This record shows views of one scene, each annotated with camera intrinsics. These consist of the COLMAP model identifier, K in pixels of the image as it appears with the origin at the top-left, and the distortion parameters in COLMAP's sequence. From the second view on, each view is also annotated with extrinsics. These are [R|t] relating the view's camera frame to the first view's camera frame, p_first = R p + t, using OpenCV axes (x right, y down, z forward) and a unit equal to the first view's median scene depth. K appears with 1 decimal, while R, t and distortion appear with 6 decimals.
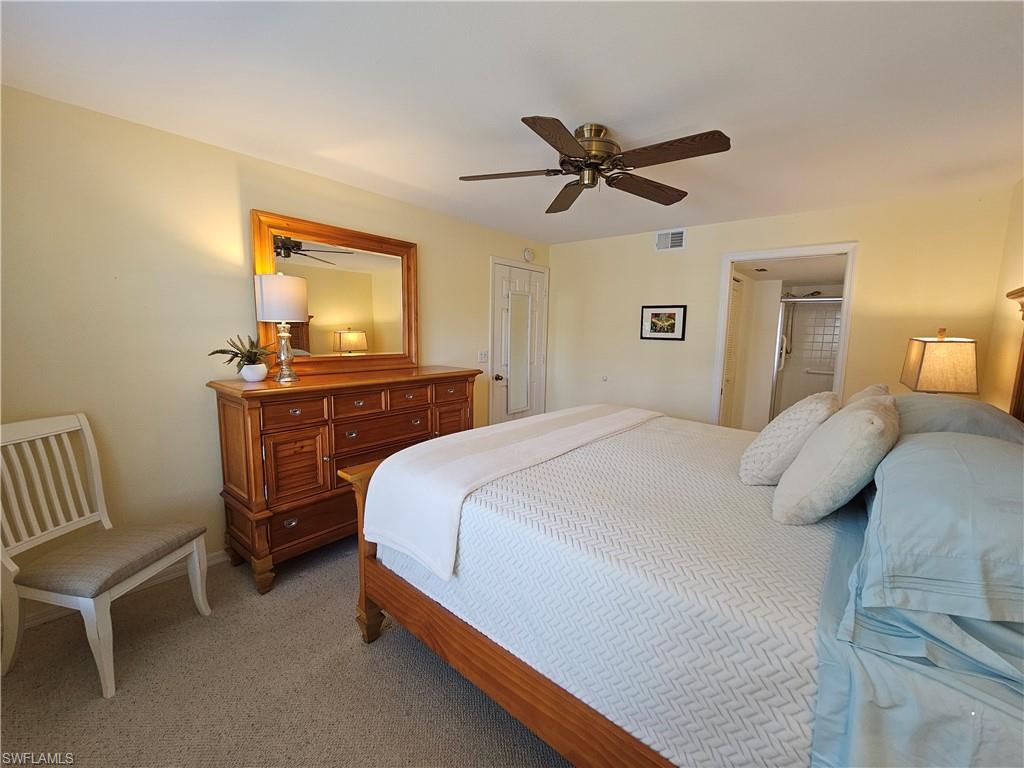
lens RADIAL K [[425.6, 0, 512.0], [0, 425.6, 384.0], [0, 0, 1]] dist [-0.003954, -0.000076]
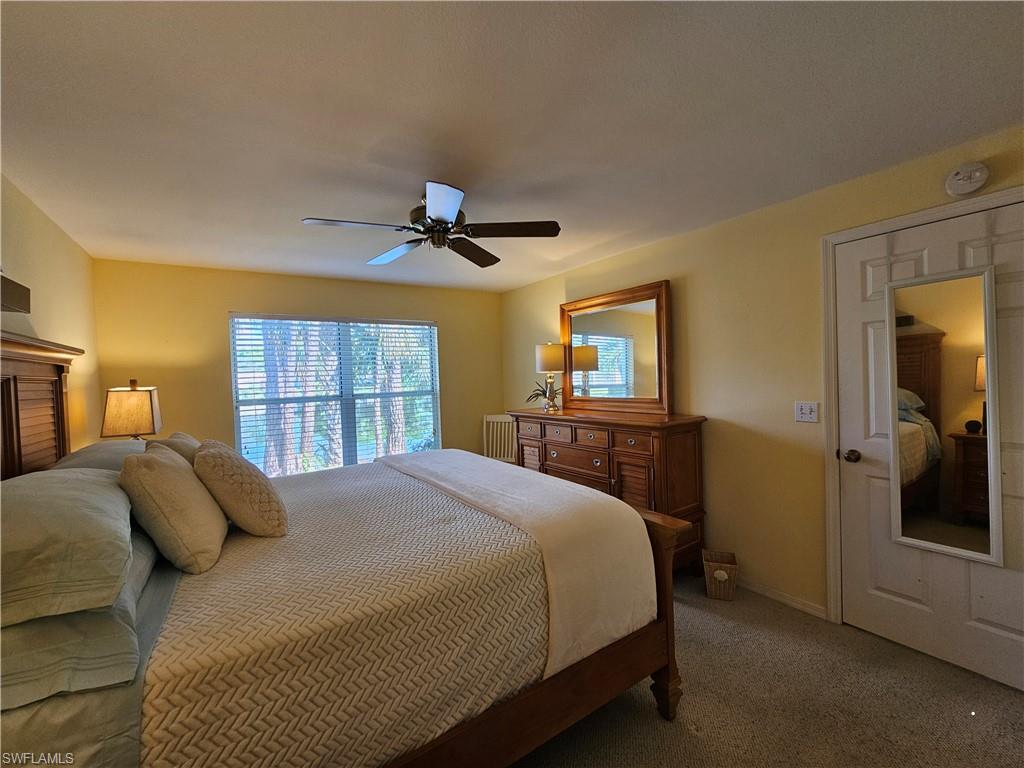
lens RADIAL K [[425.6, 0, 512.0], [0, 425.6, 384.0], [0, 0, 1]] dist [-0.003954, -0.000076]
pose [[-0.281911, 0.003564, -0.959434, 0.834398], [-0.090551, 0.995431, 0.030304, -0.113641], [0.955158, 0.095420, -0.280300, 1.068583]]
